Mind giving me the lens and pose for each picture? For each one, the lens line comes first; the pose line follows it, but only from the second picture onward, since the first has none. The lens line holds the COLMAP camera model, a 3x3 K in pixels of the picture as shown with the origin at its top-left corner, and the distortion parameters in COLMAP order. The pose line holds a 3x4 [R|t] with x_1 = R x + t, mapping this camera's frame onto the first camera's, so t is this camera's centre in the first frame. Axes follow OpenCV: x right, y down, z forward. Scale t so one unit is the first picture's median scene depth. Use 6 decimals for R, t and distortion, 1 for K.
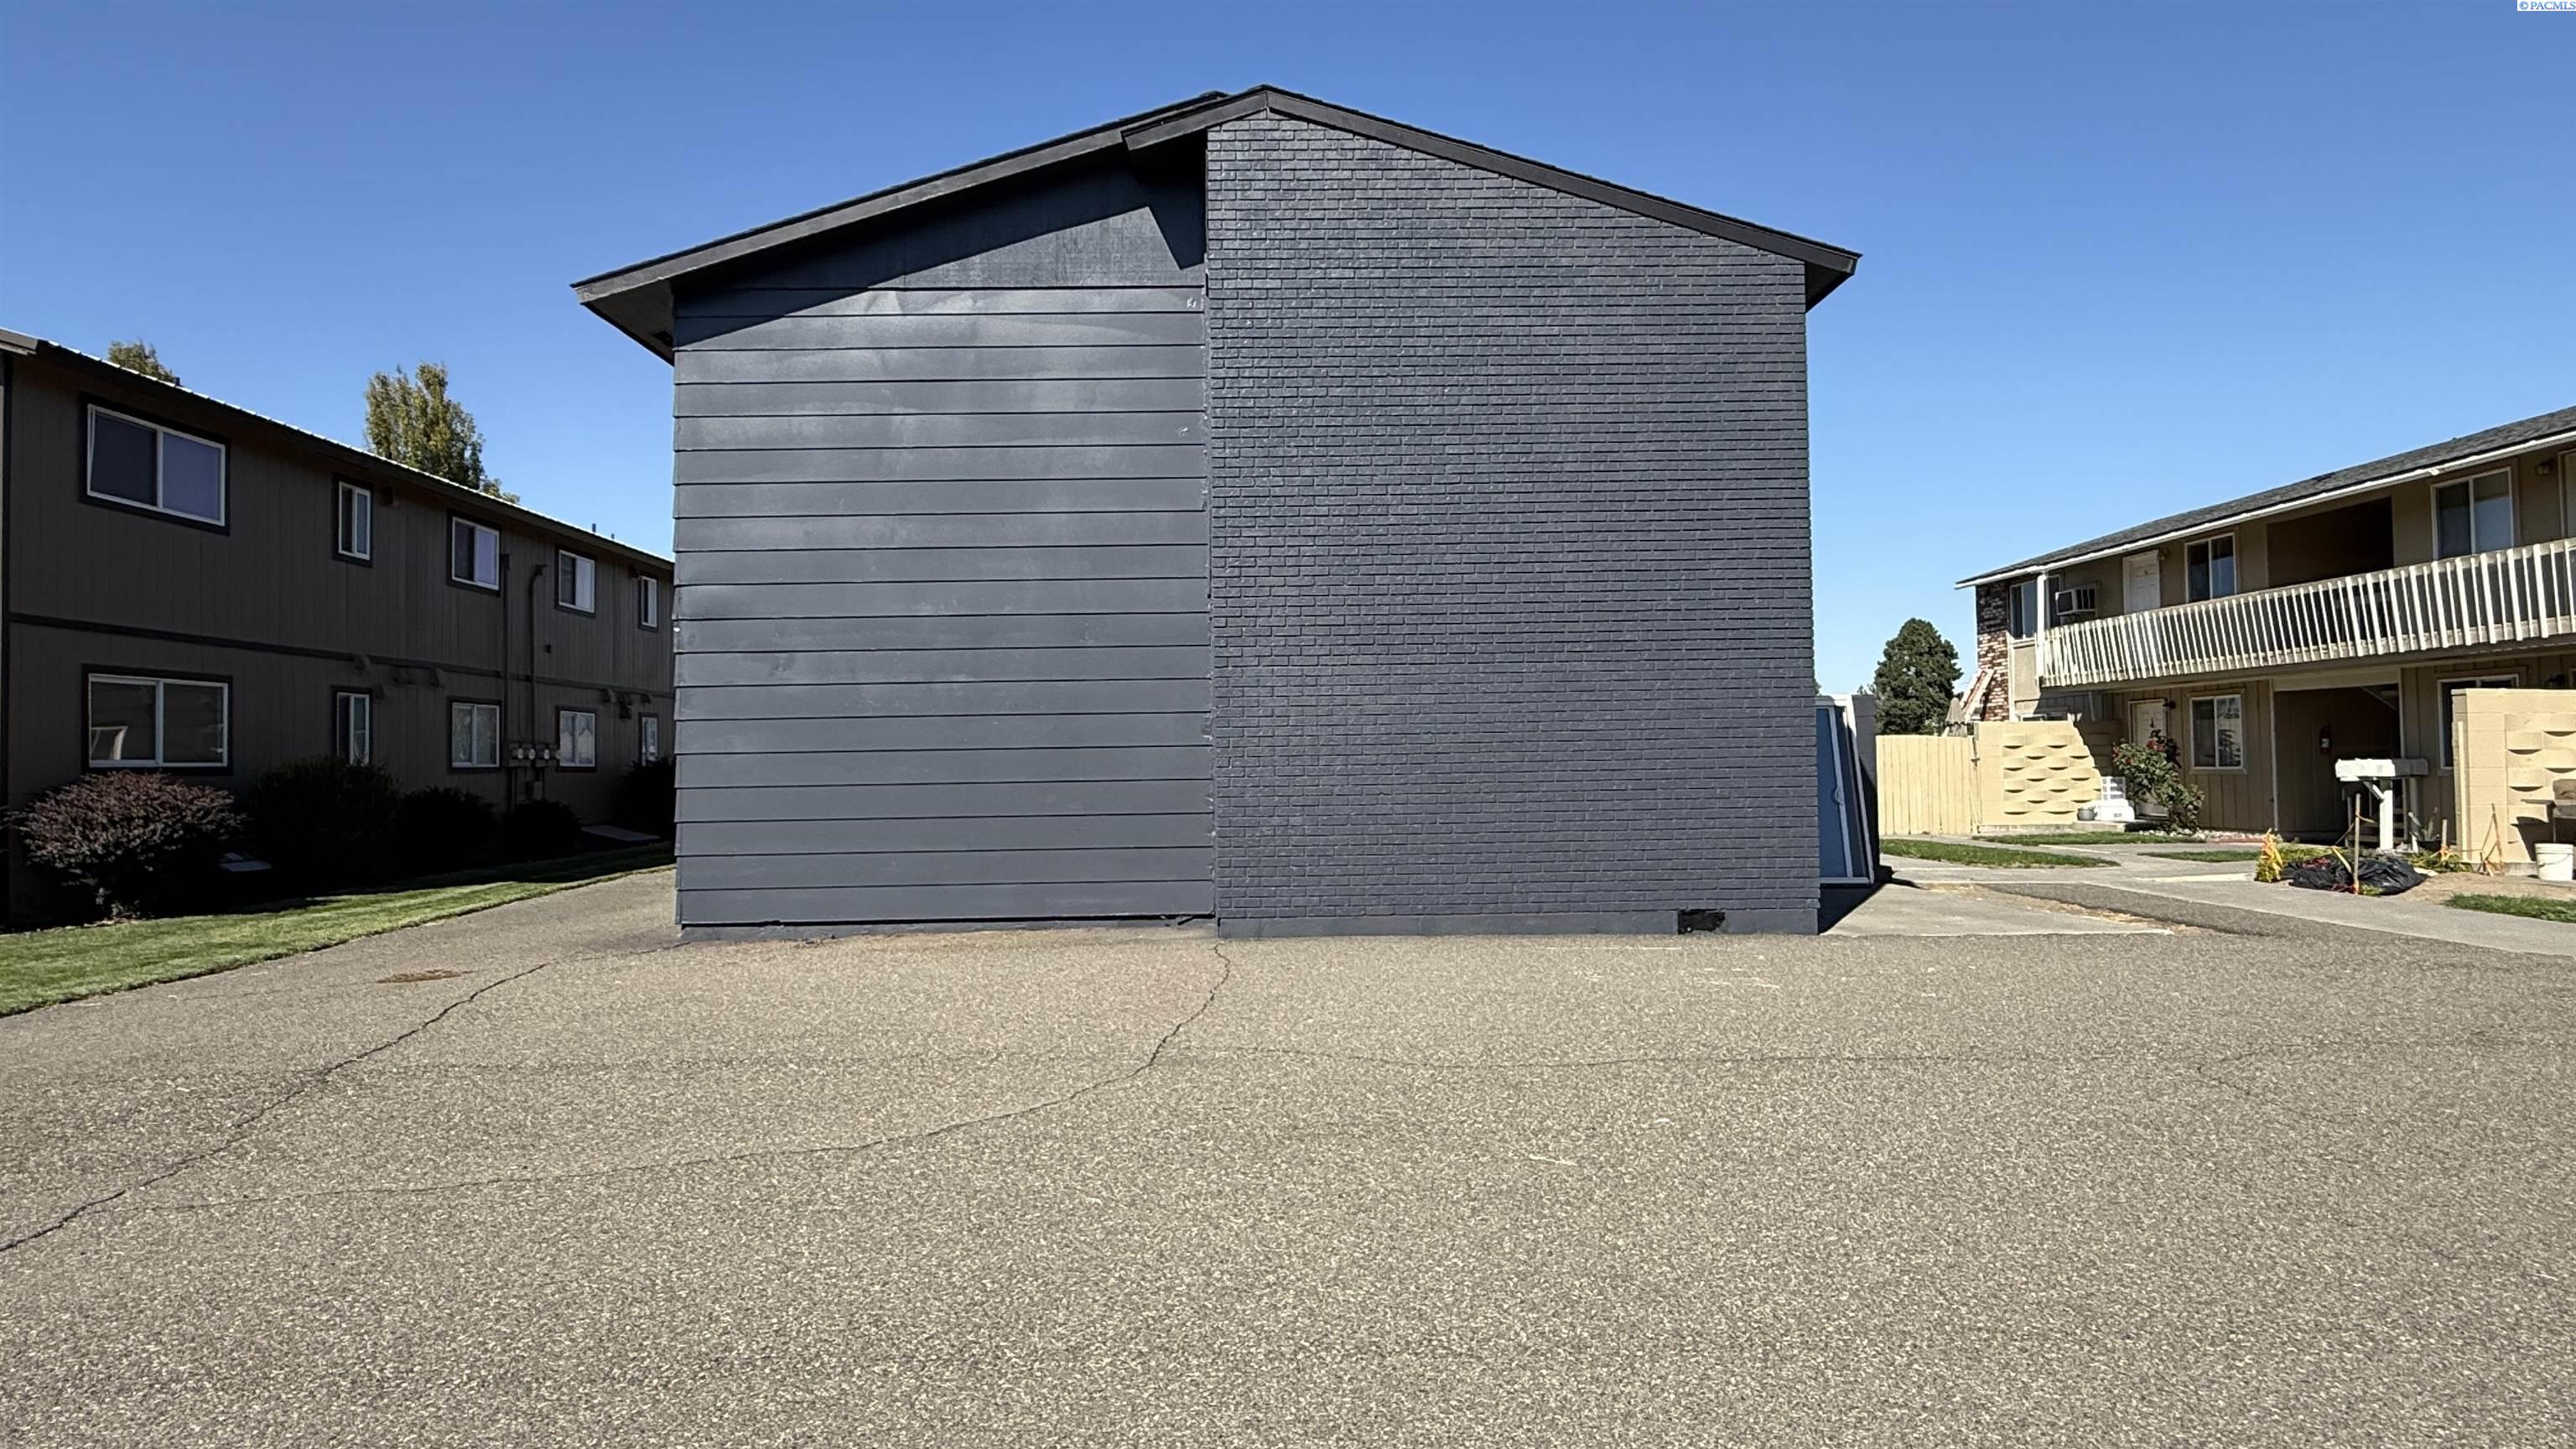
lens RADIAL K [[1391.4, 0, 1288.0], [0, 1391.4, 724.5], [0, 0, 1]] dist [0.012957, 0.000743]
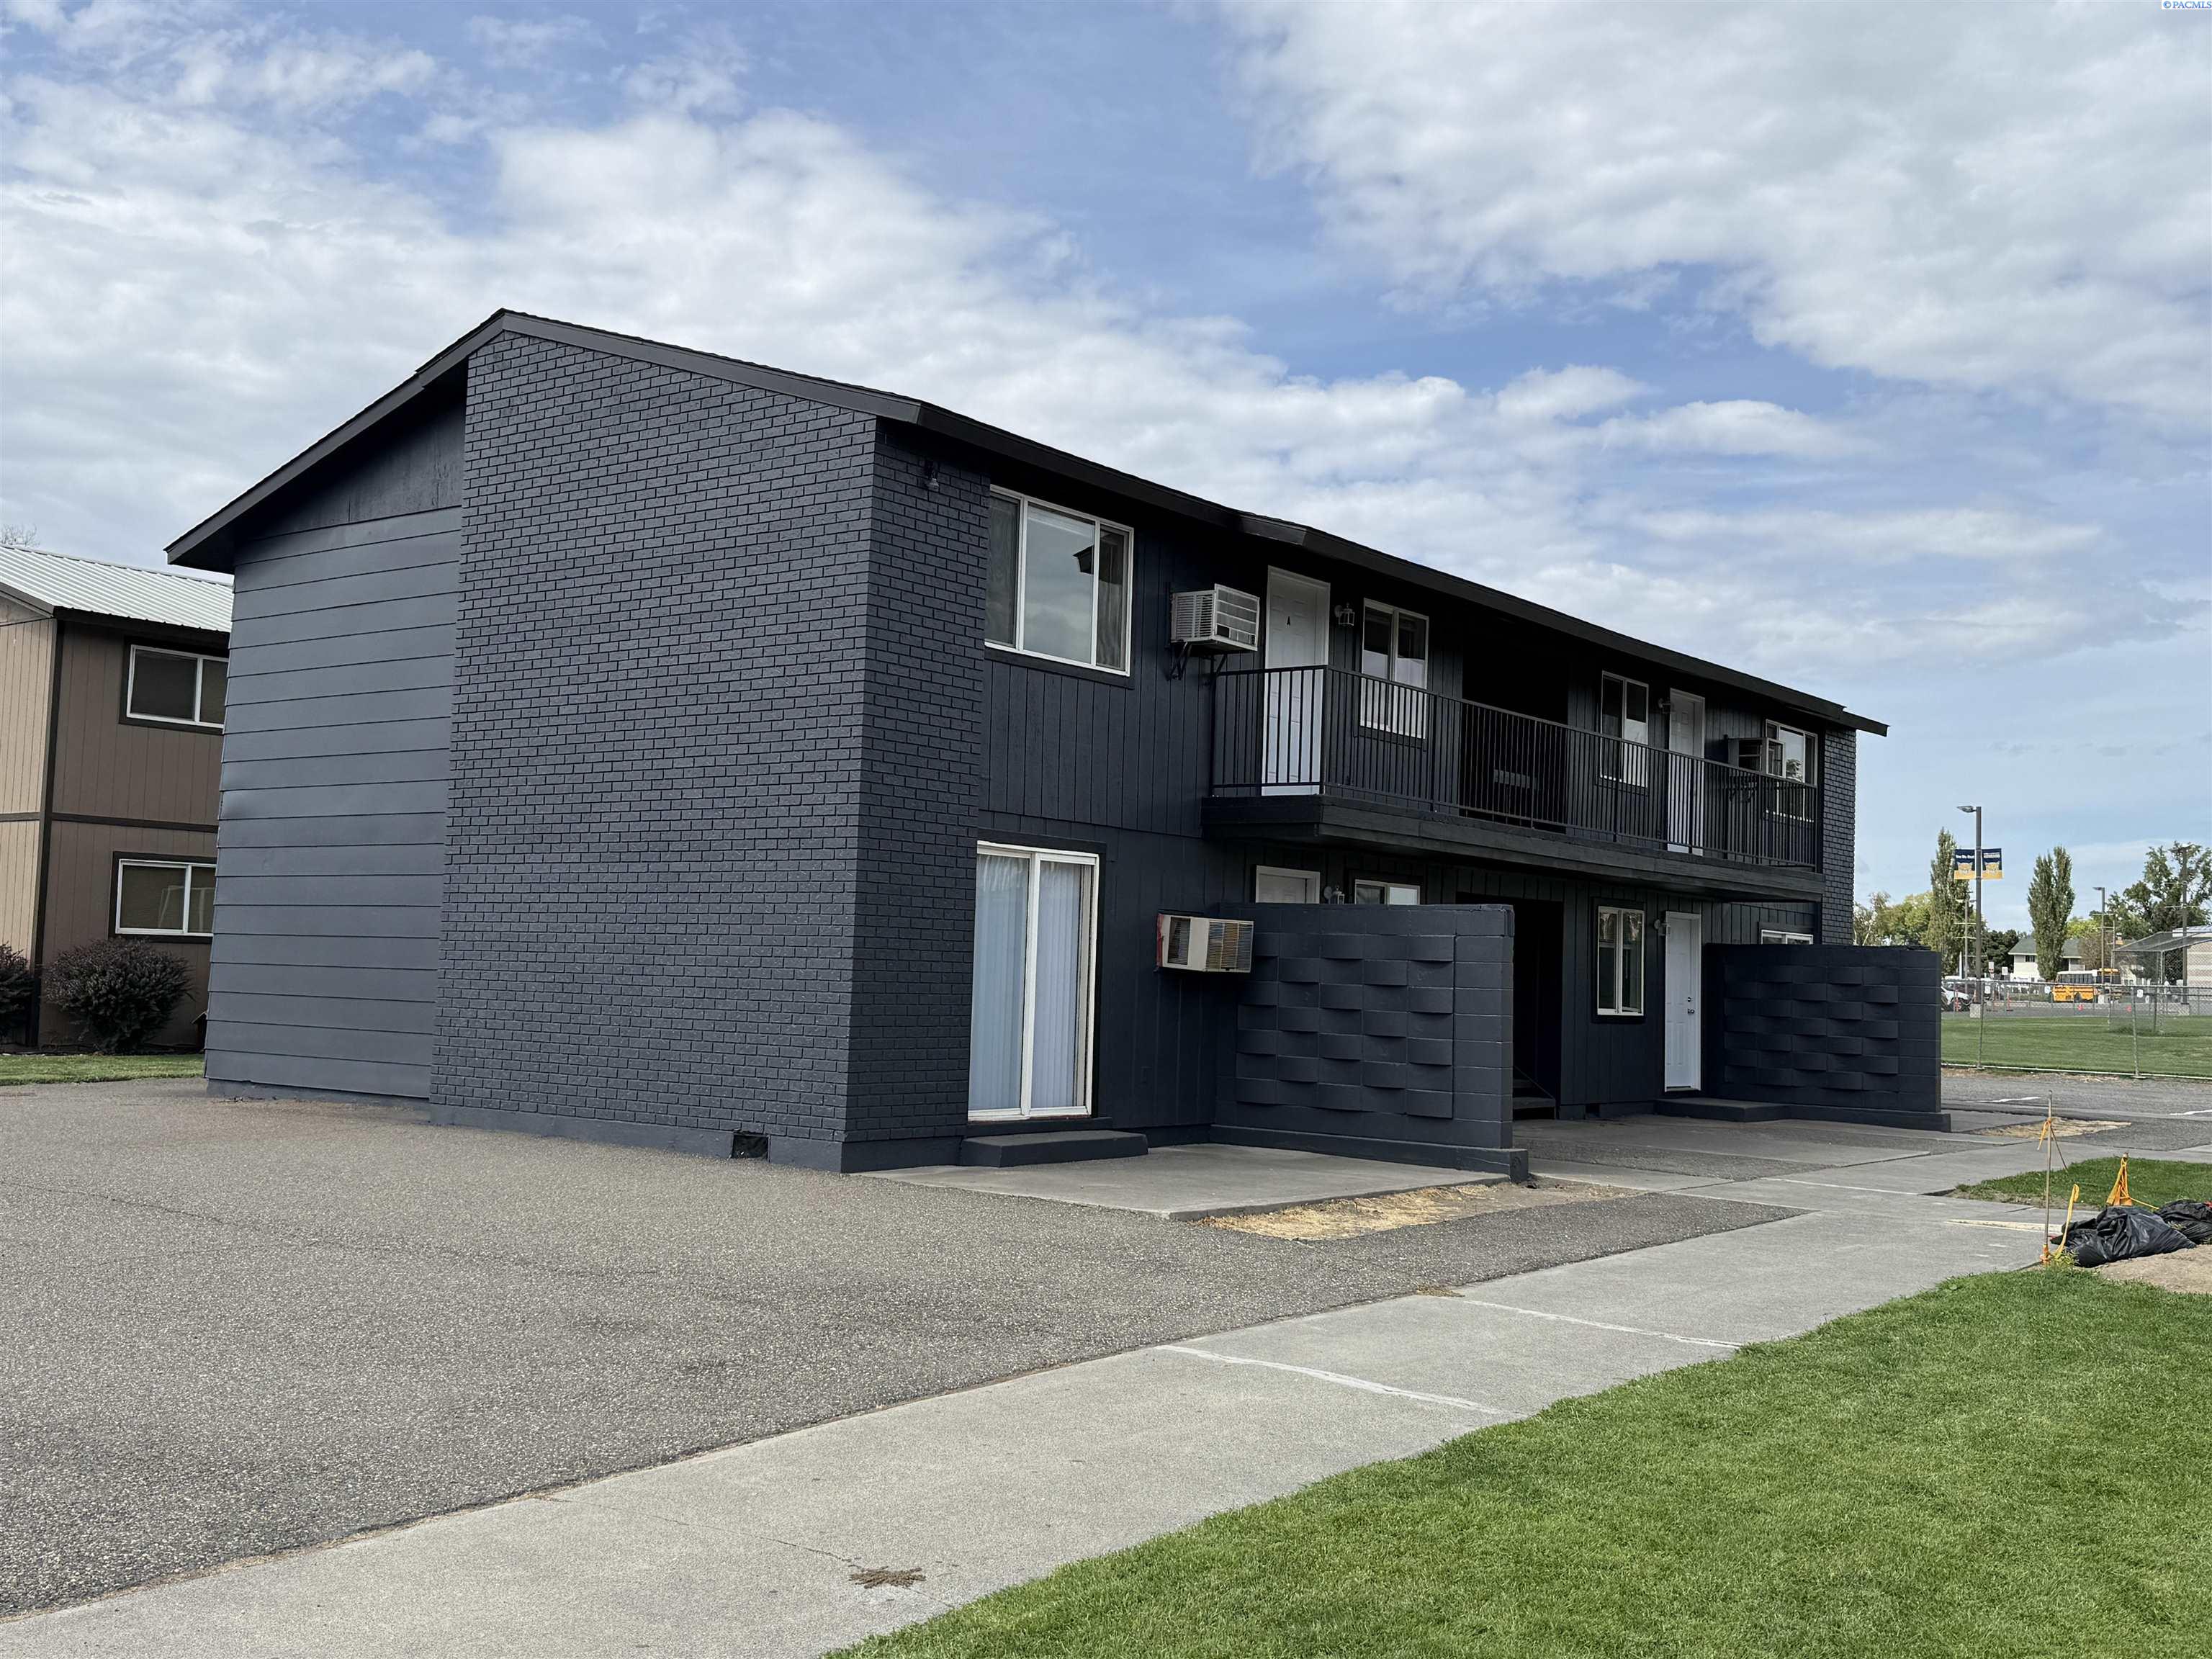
lens RADIAL K [[2181.4, 0, 1109.5], [0, 2181.4, 811.0], [0, 0, 1]] dist [0.104574, -0.017199]
pose [[0.778415, -0.006453, -0.627717, 1.375032], [-0.024410, 0.998880, -0.040539, -0.026088], [0.627276, 0.046879, 0.777385, 0.014806]]
